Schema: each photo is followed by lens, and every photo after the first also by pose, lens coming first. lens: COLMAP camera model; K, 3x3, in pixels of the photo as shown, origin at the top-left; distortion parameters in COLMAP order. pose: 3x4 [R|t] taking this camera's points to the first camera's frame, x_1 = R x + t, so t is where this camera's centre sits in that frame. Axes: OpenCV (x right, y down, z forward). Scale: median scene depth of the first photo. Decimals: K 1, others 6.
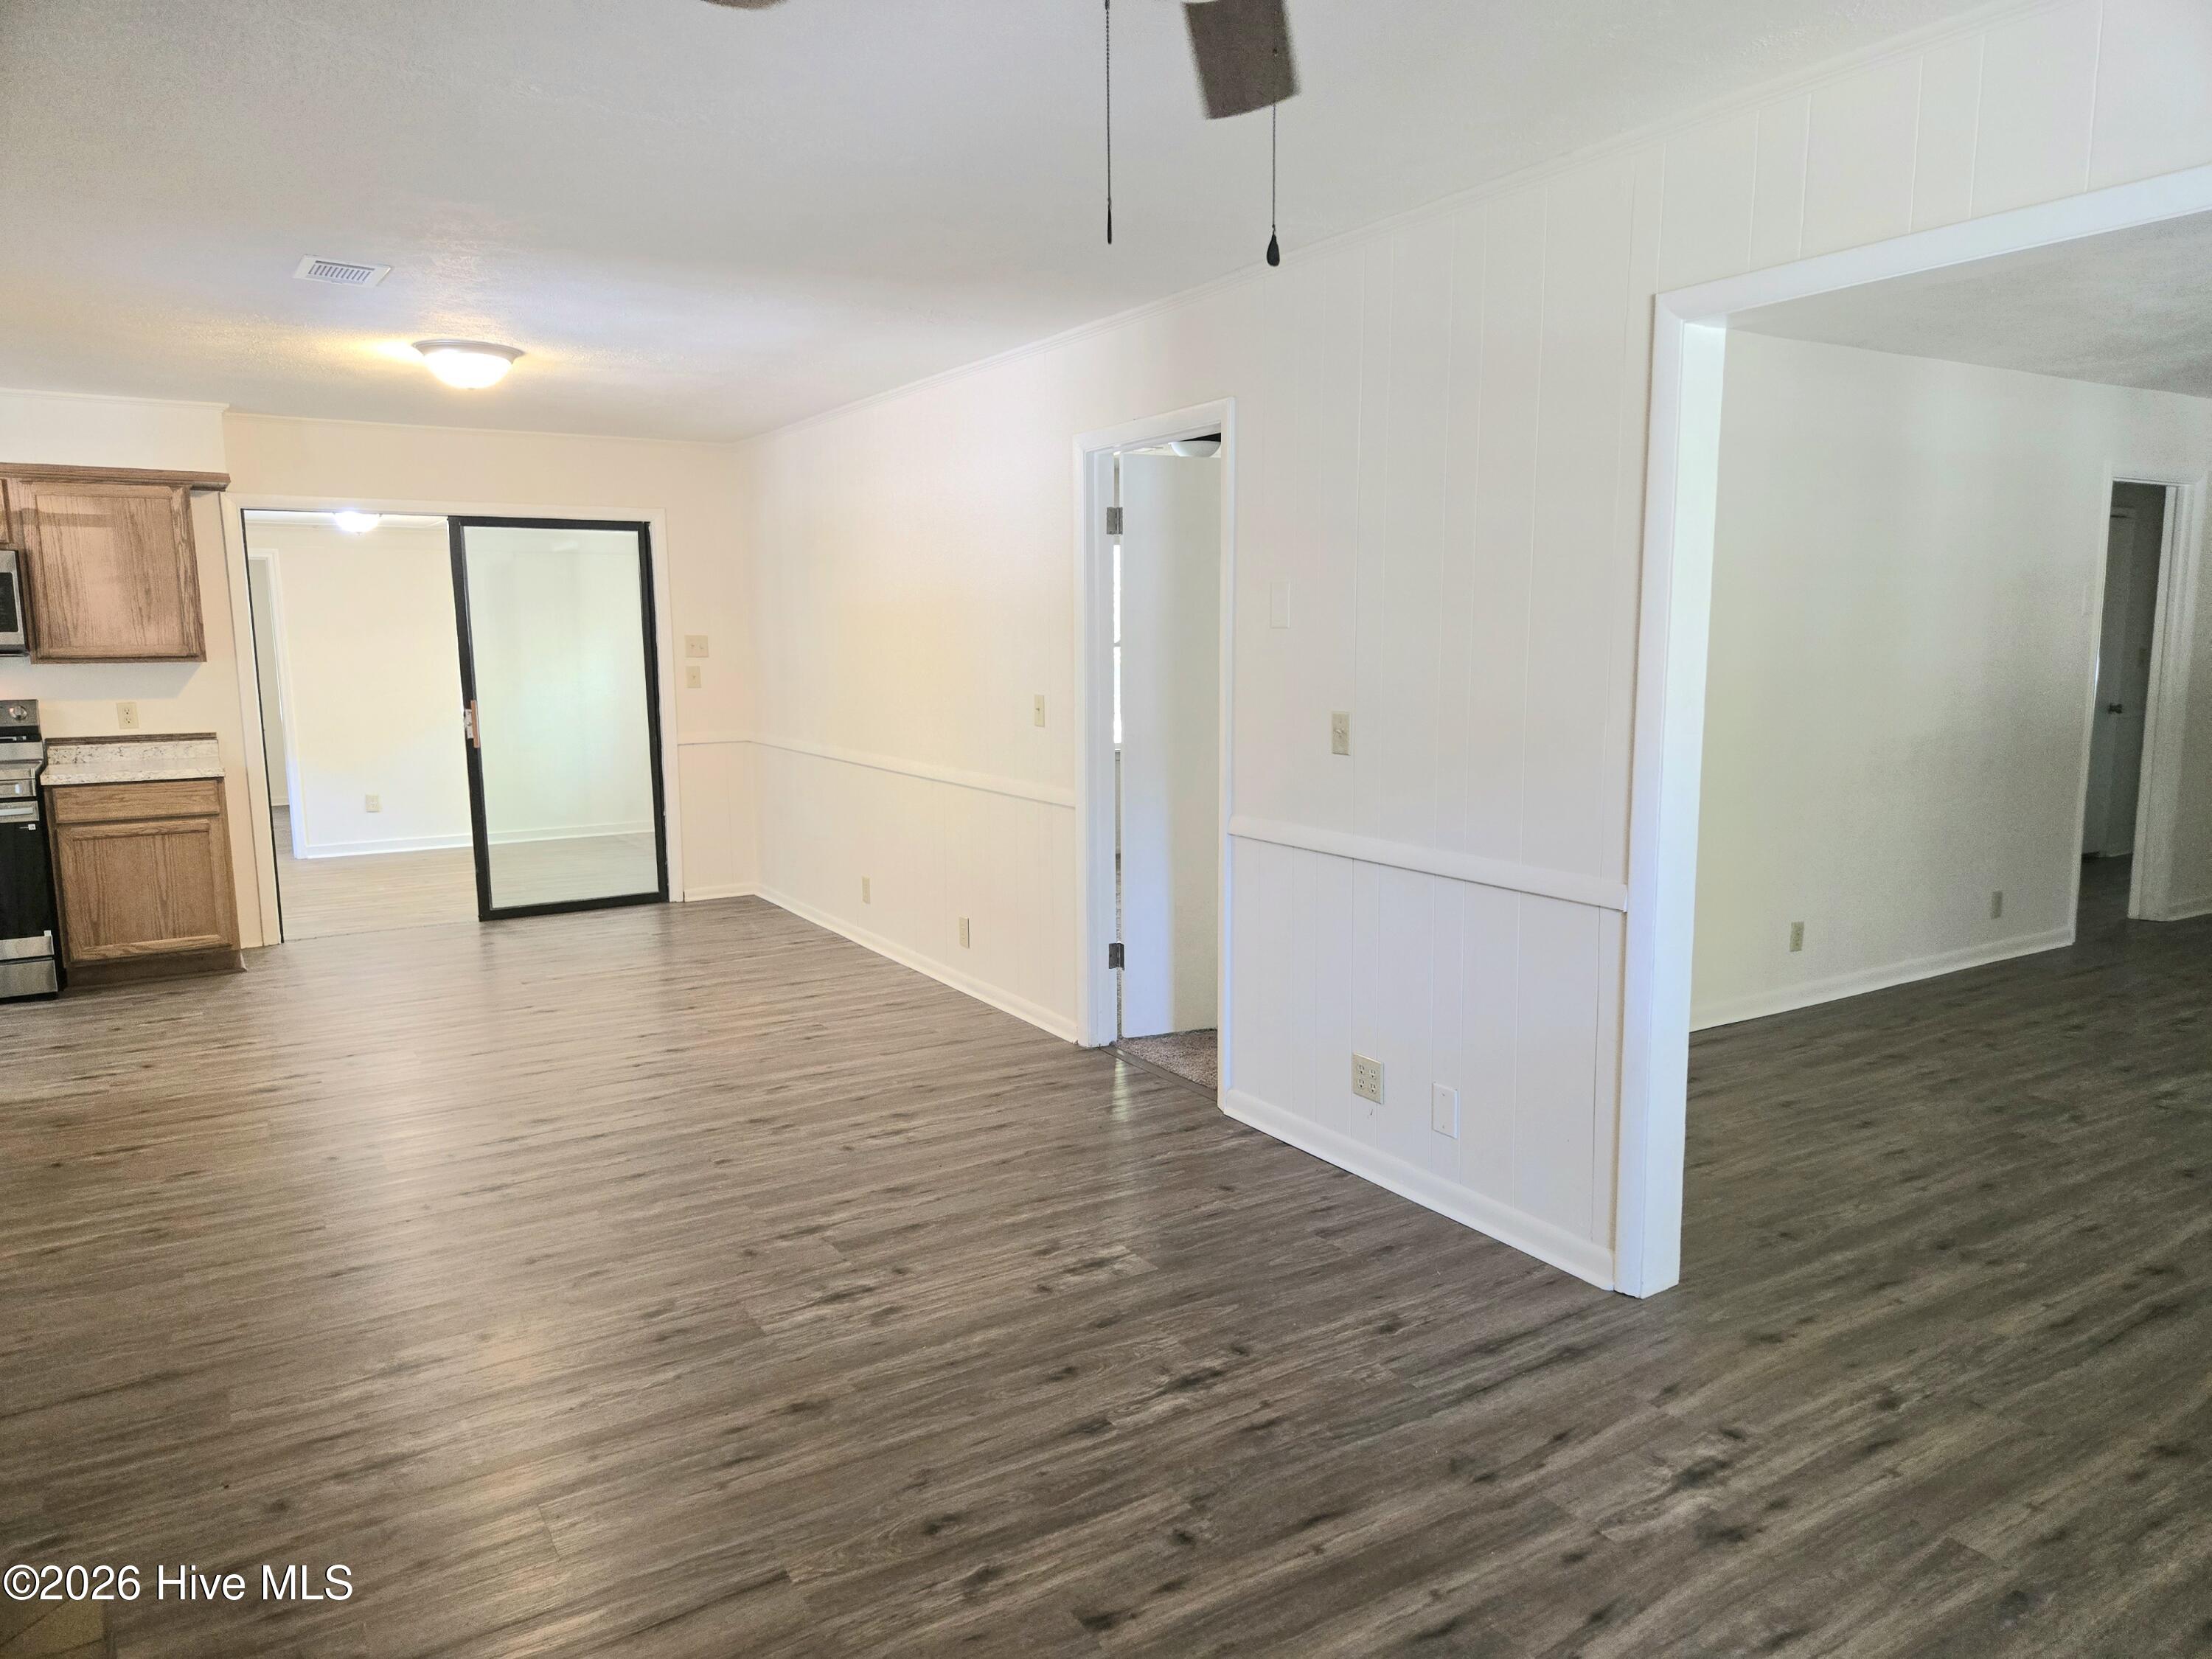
lens RADIAL K [[1478.2, 0, 1130.3], [0, 1478.2, 842.5], [0, 0, 1]] dist [0.064306, -0.040735]
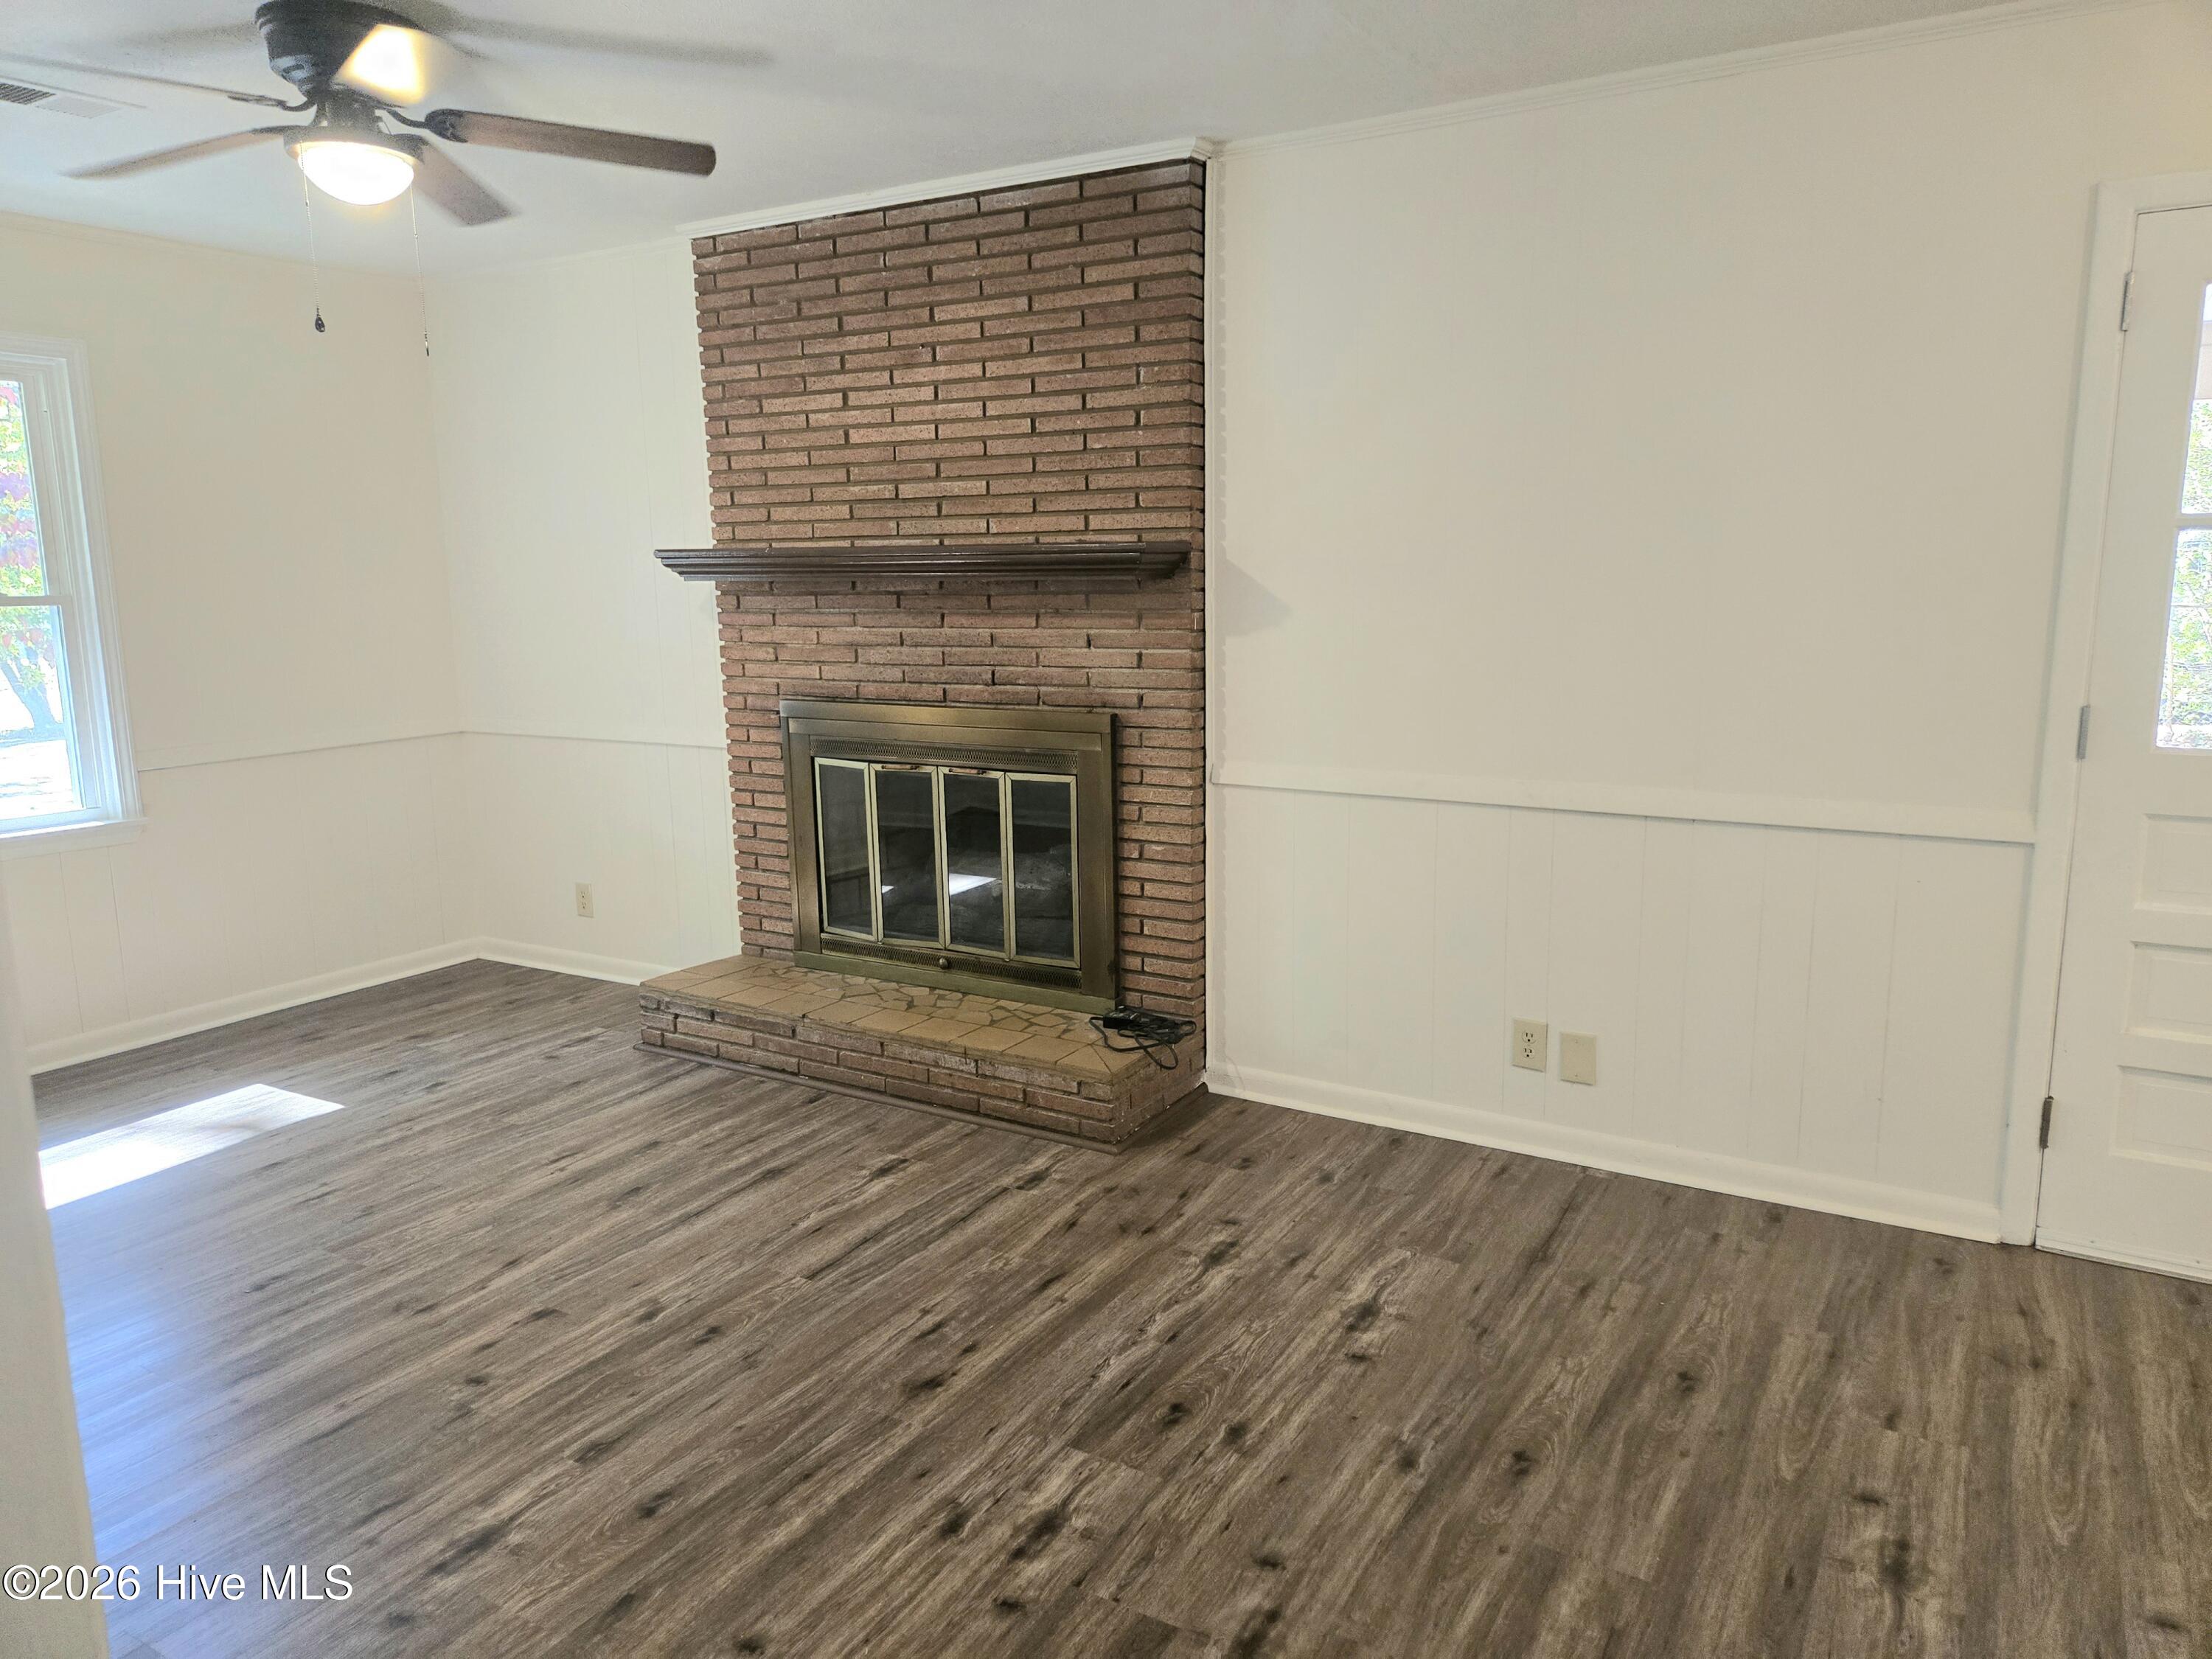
lens RADIAL K [[1478.2, 0, 1121.7], [0, 1478.2, 826.1], [0, 0, 1]] dist [0.064306, -0.040735]
pose [[-0.891366, 0.097140, -0.442754, 0.025687], [-0.046456, 0.952047, 0.302405, -0.117360], [0.450898, 0.290122, -0.844109, 0.834401]]
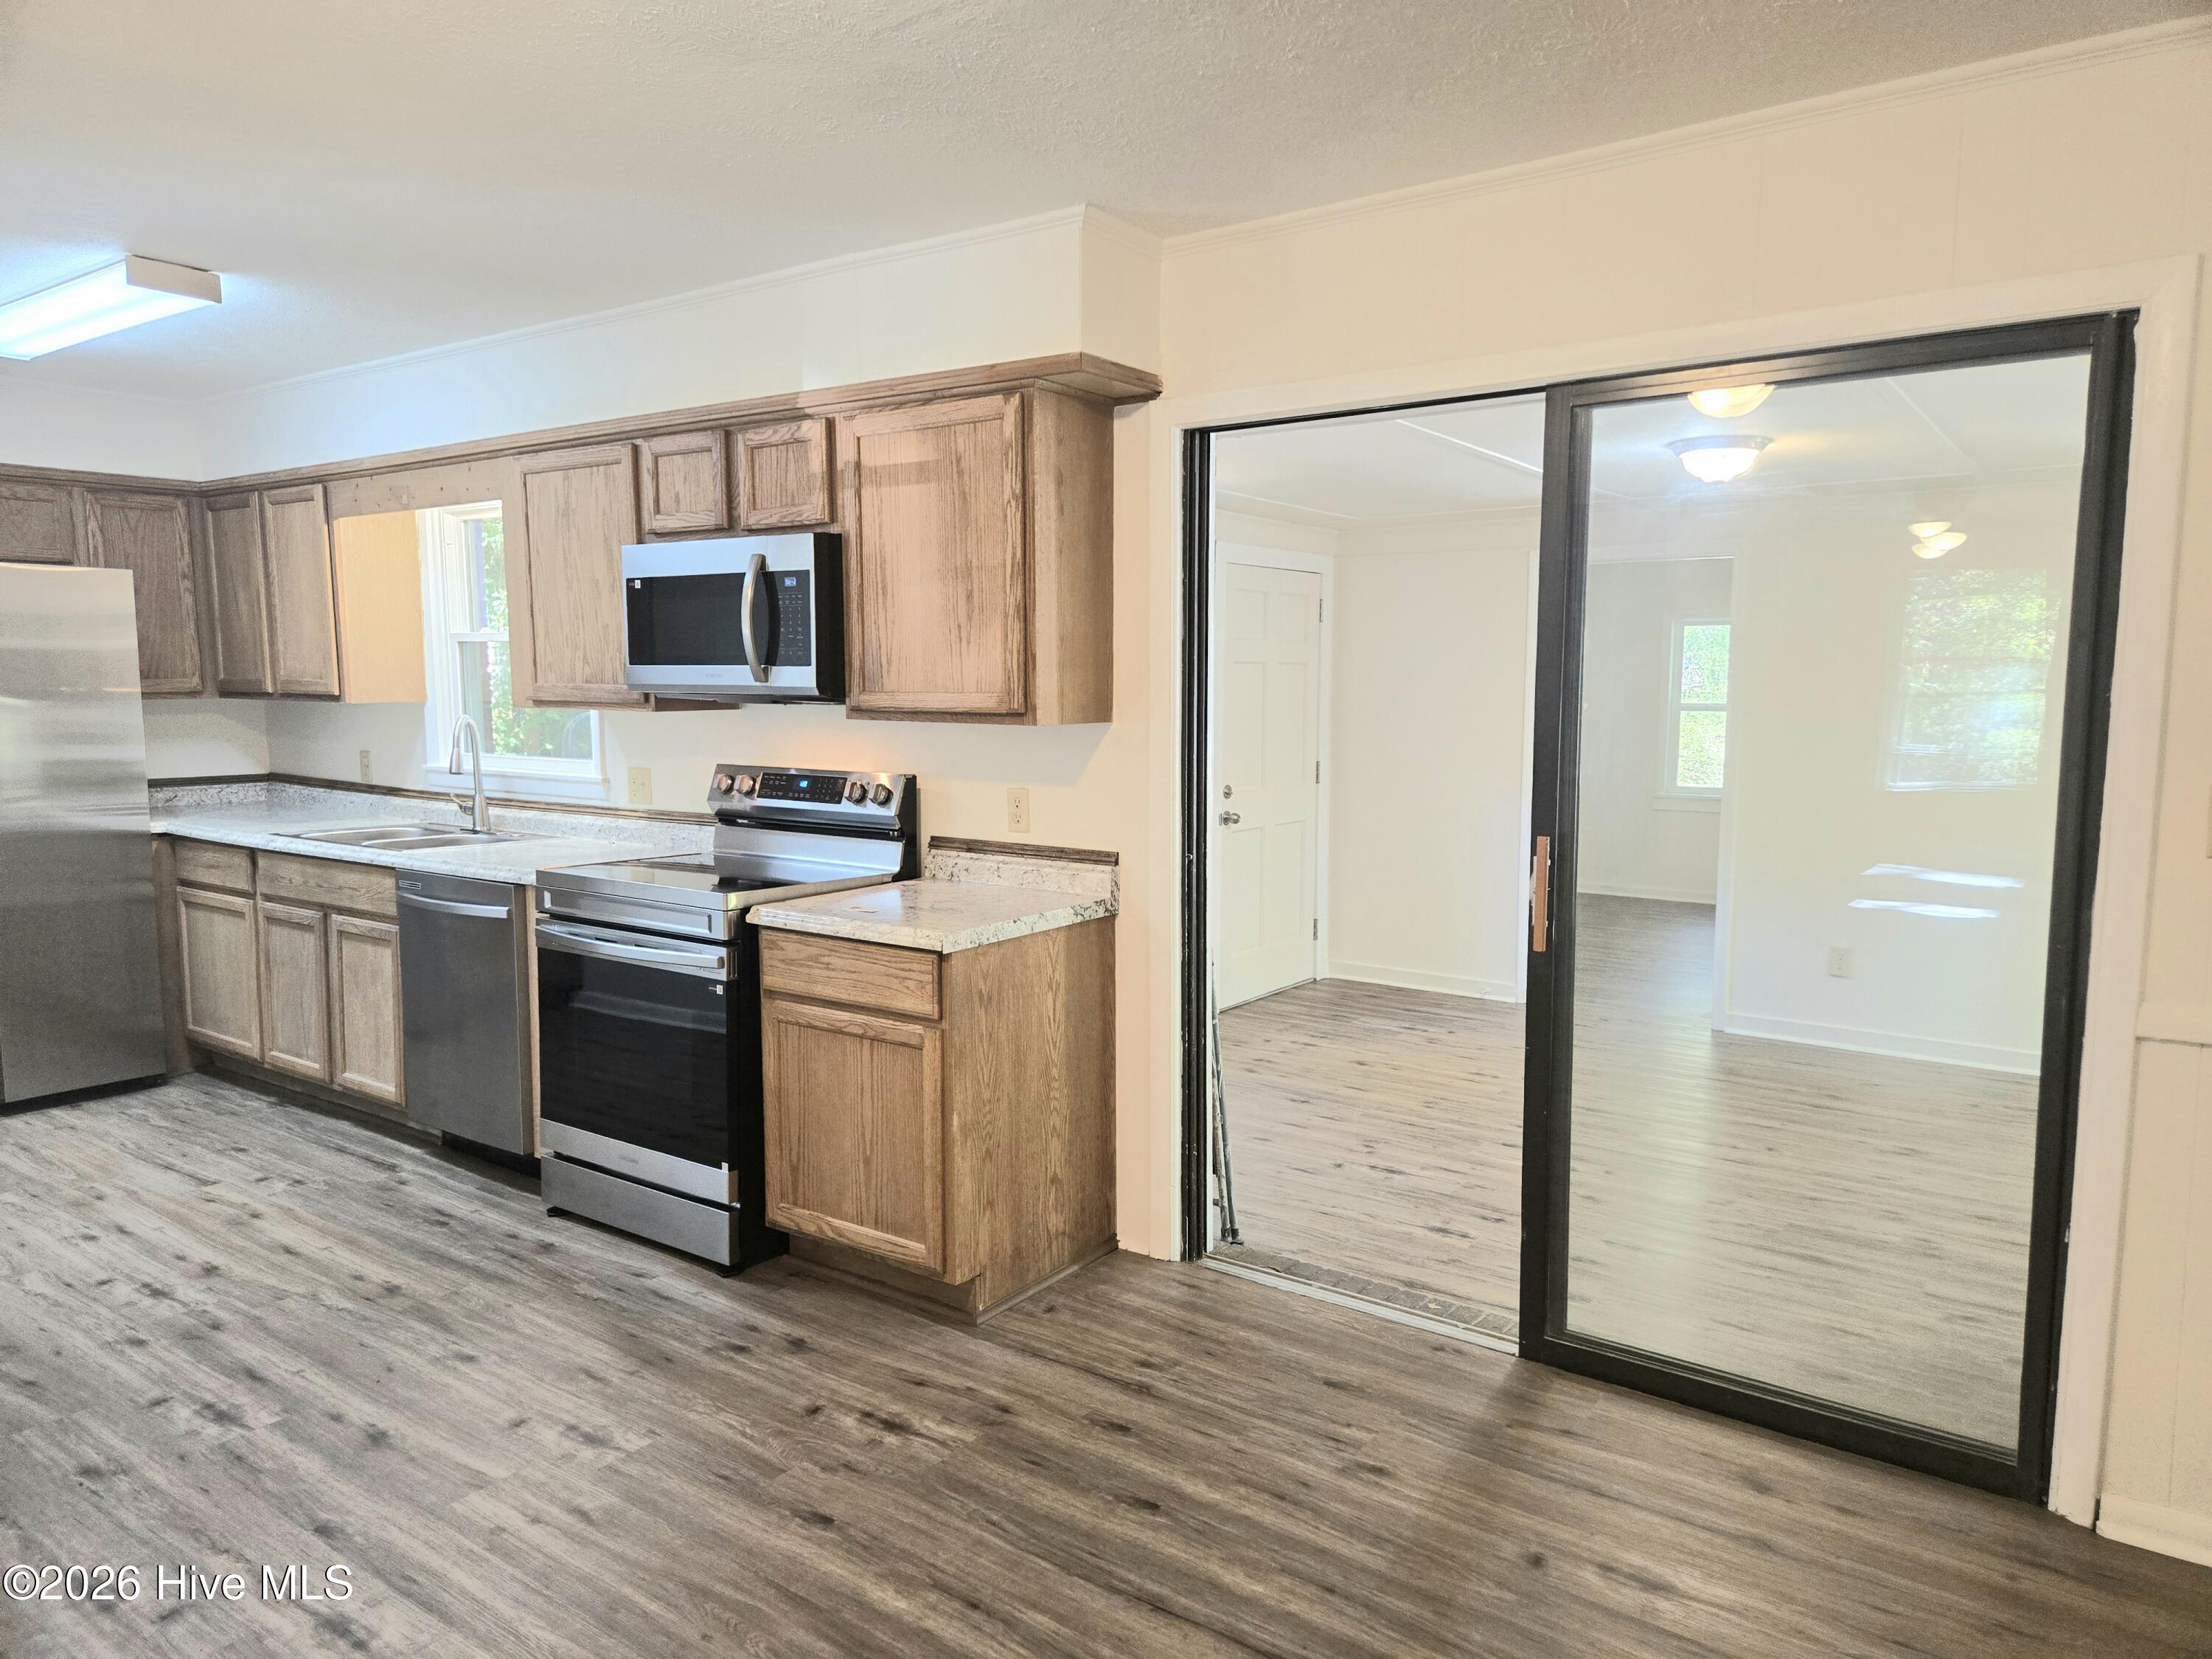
lens RADIAL K [[1478.2, 0, 1122.8], [0, 1478.2, 839.3], [0, 0, 1]] dist [0.064306, -0.040735]
pose [[0.360582, 0.112960, -0.925862, -0.130043], [-0.138384, 0.988133, 0.066664, -0.130890], [0.922405, 0.104086, 0.371934, 0.921734]]
